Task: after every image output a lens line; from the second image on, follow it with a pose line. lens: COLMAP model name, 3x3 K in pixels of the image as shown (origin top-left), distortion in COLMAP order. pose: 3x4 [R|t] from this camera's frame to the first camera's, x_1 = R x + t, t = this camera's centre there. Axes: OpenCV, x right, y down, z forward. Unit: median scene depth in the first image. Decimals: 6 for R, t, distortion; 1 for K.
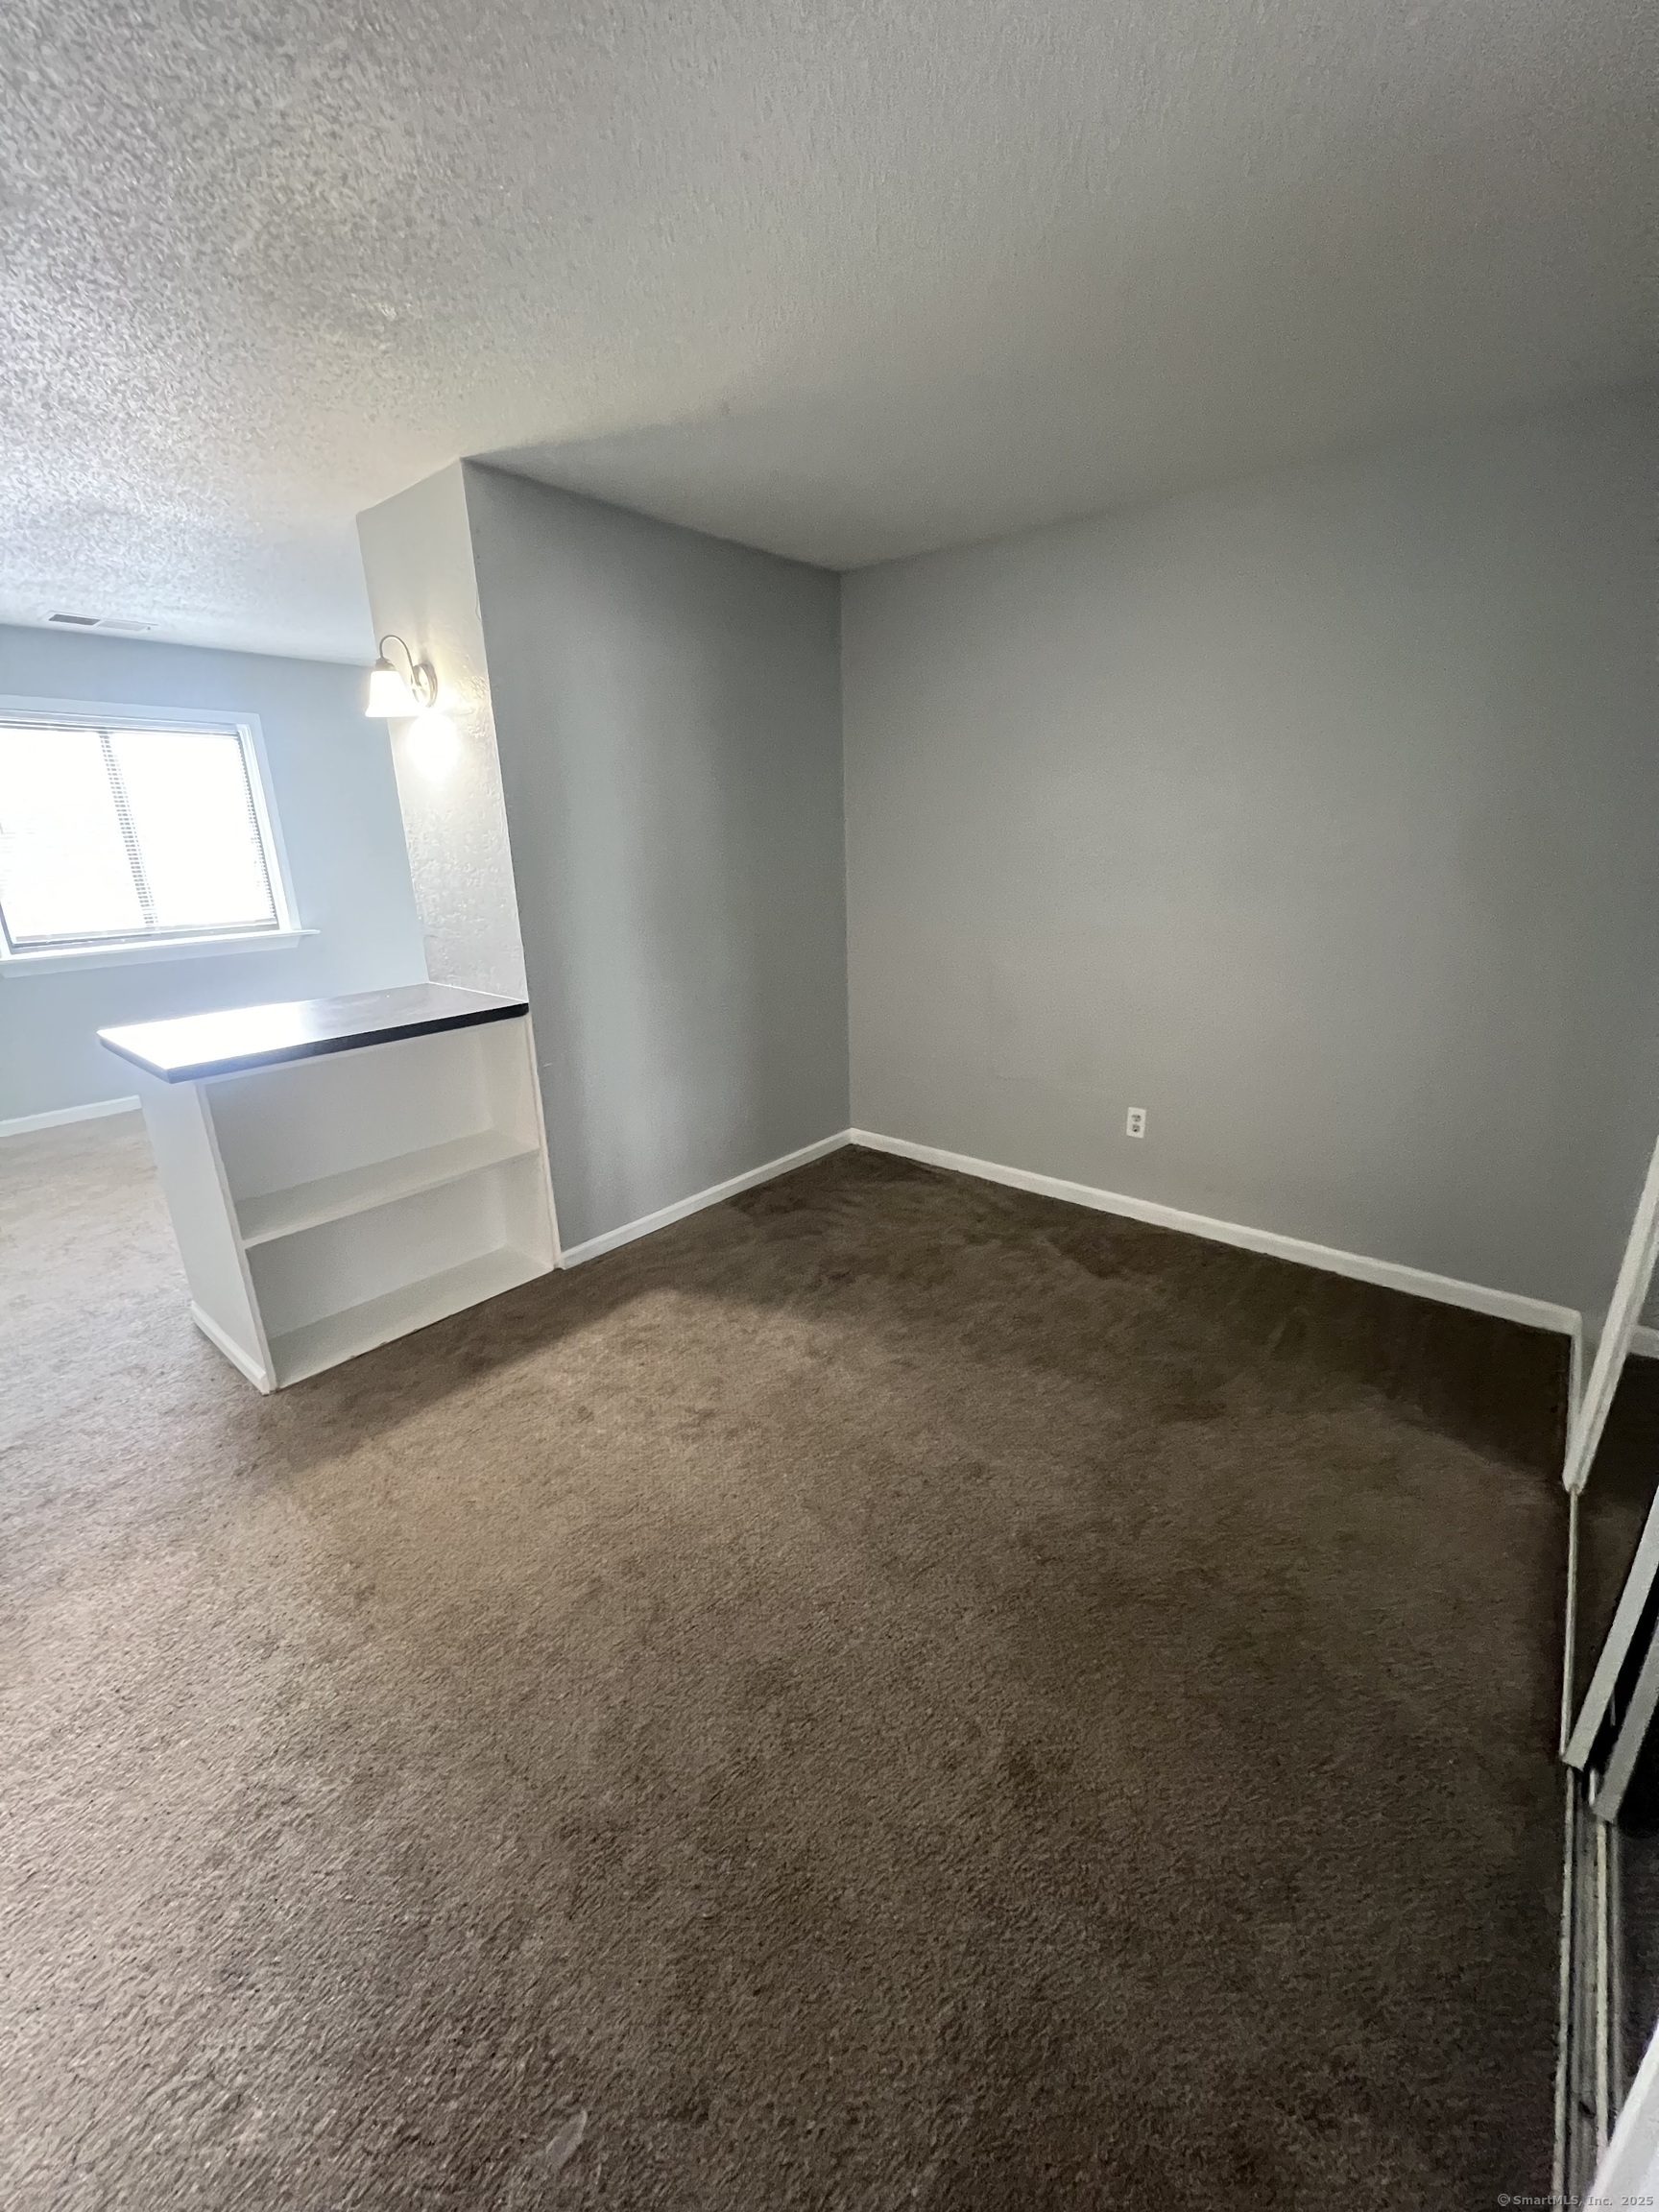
lens RADIAL K [[884.3, 0, 829.5], [0, 884.3, 1106.0], [0, 0, 1]] dist [0.000324, 0.000009]
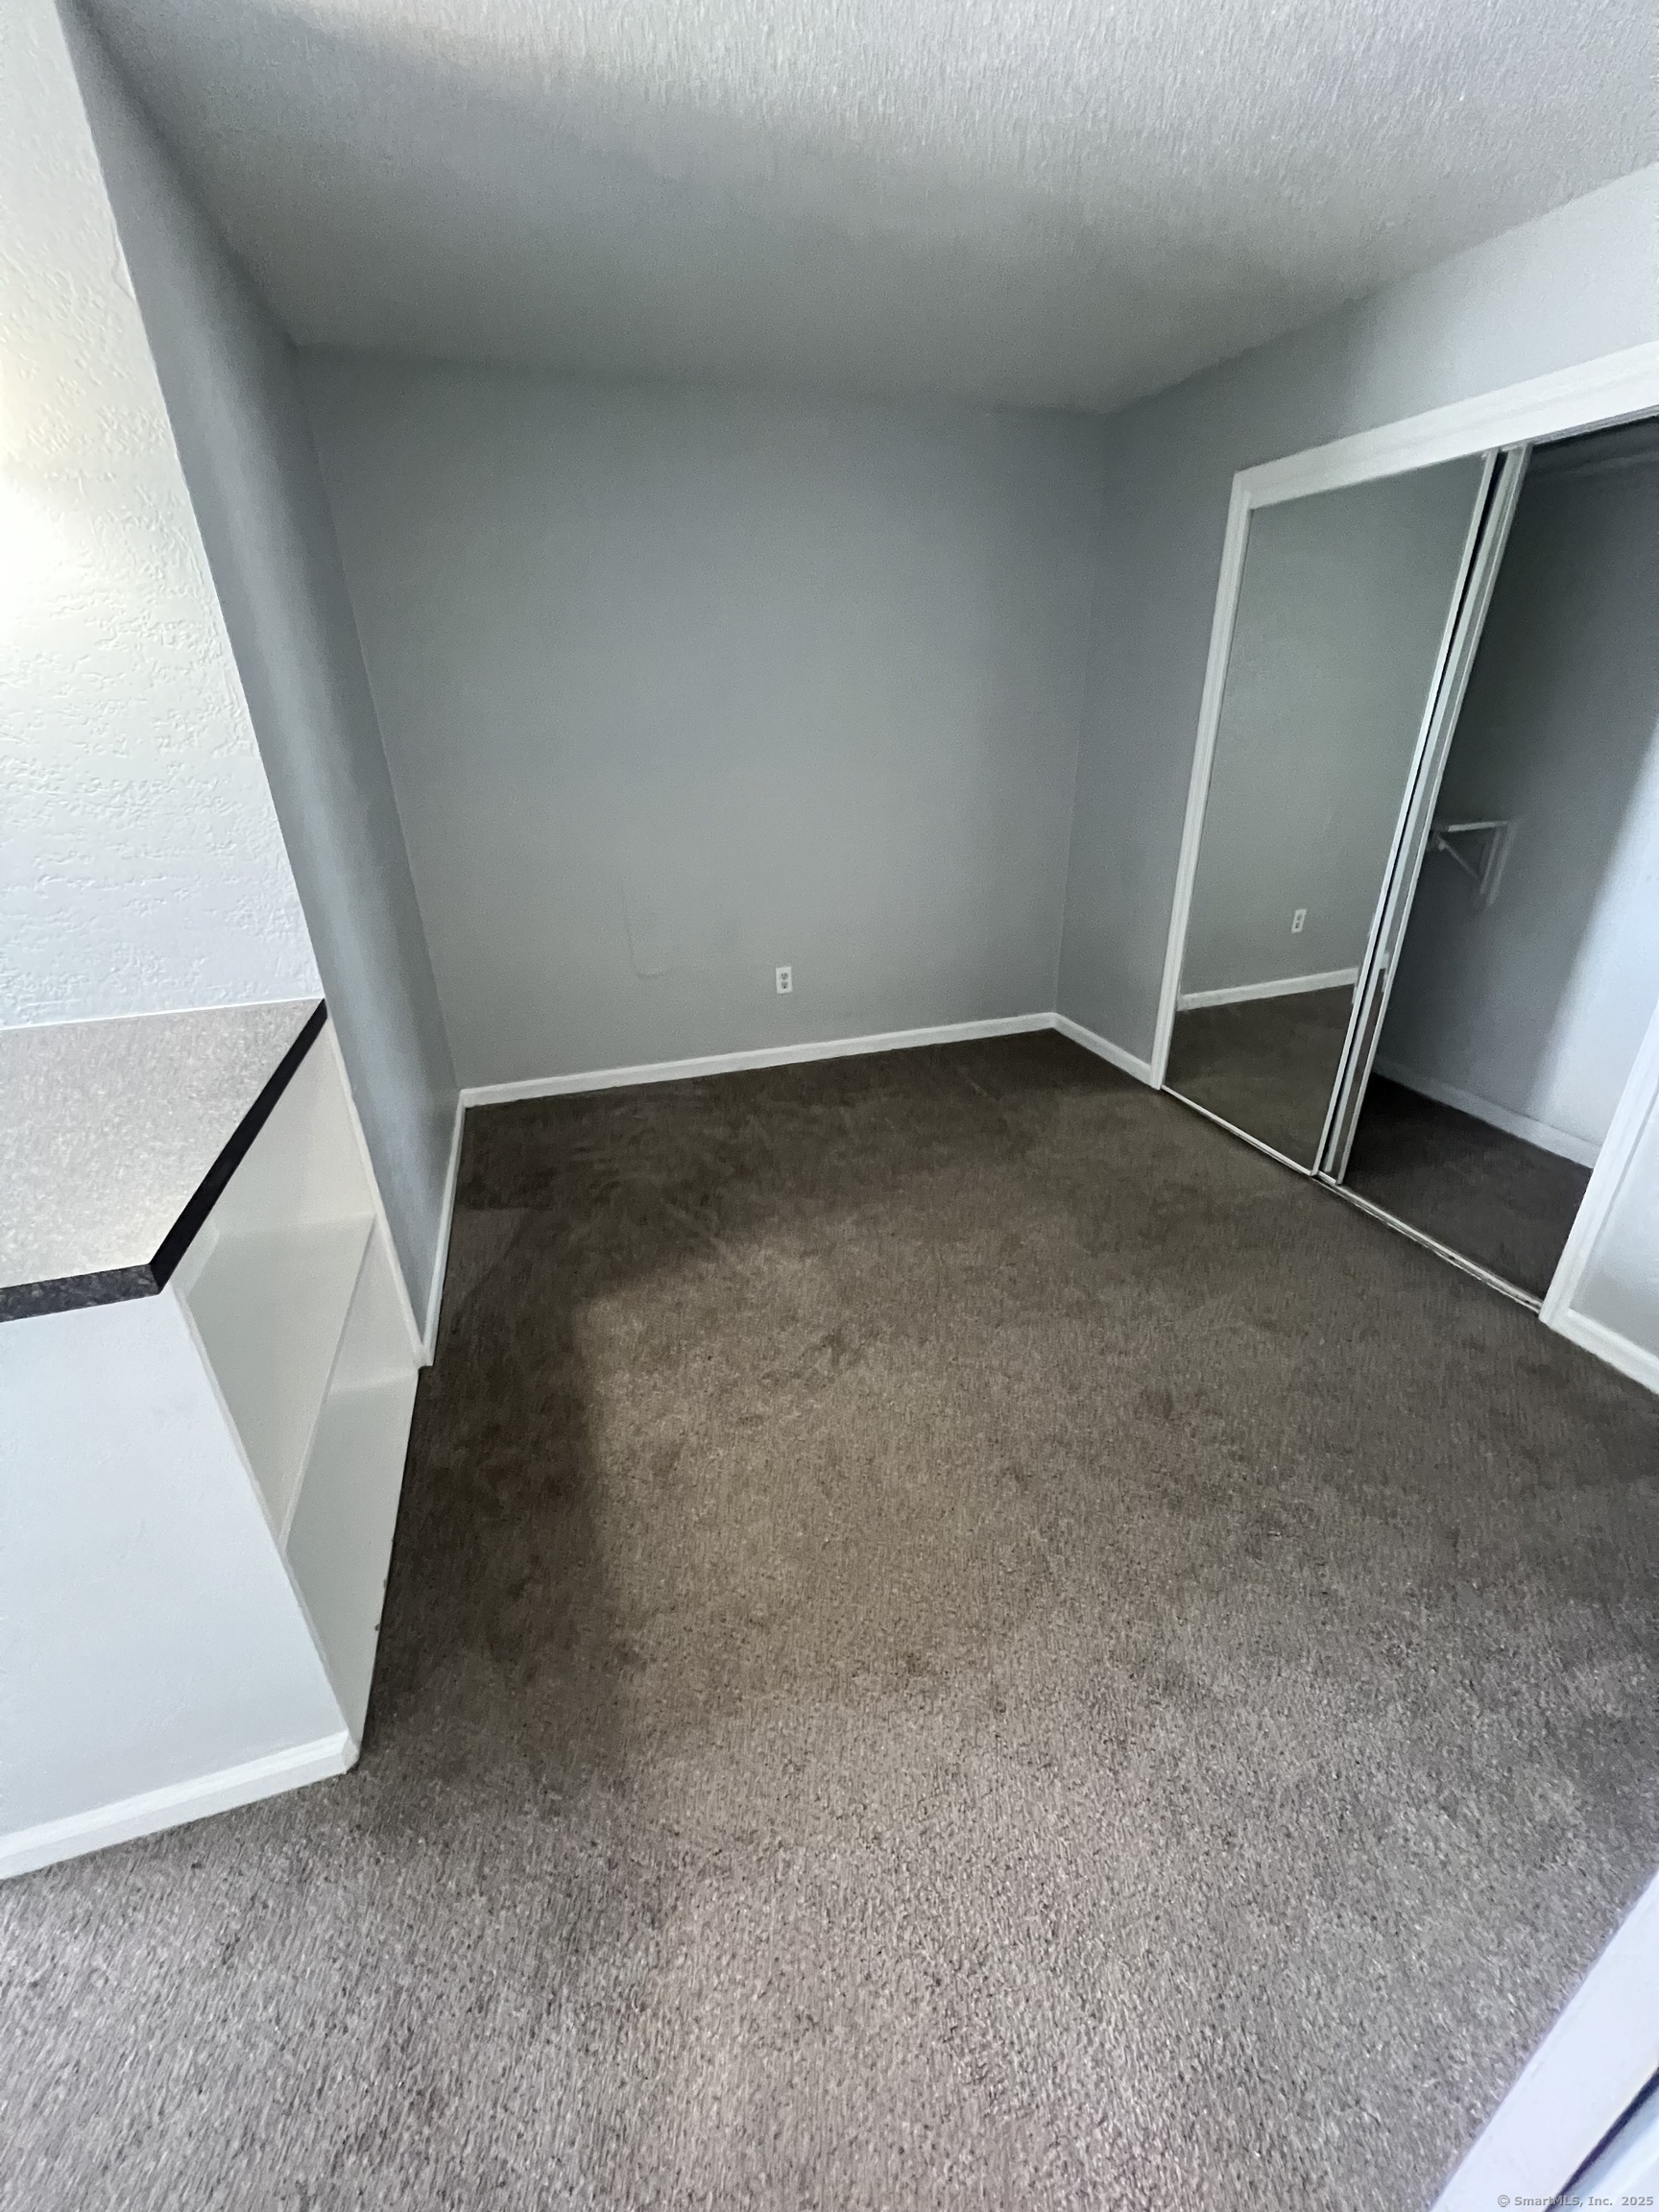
lens RADIAL K [[884.3, 0, 829.5], [0, 884.3, 1106.0], [0, 0, 1]] dist [0.000324, 0.000009]
pose [[0.532730, -0.345817, 0.772405, -0.684162], [0.268879, 0.934573, 0.232975, -0.097229], [-0.802436, 0.083571, 0.590858, 0.359193]]
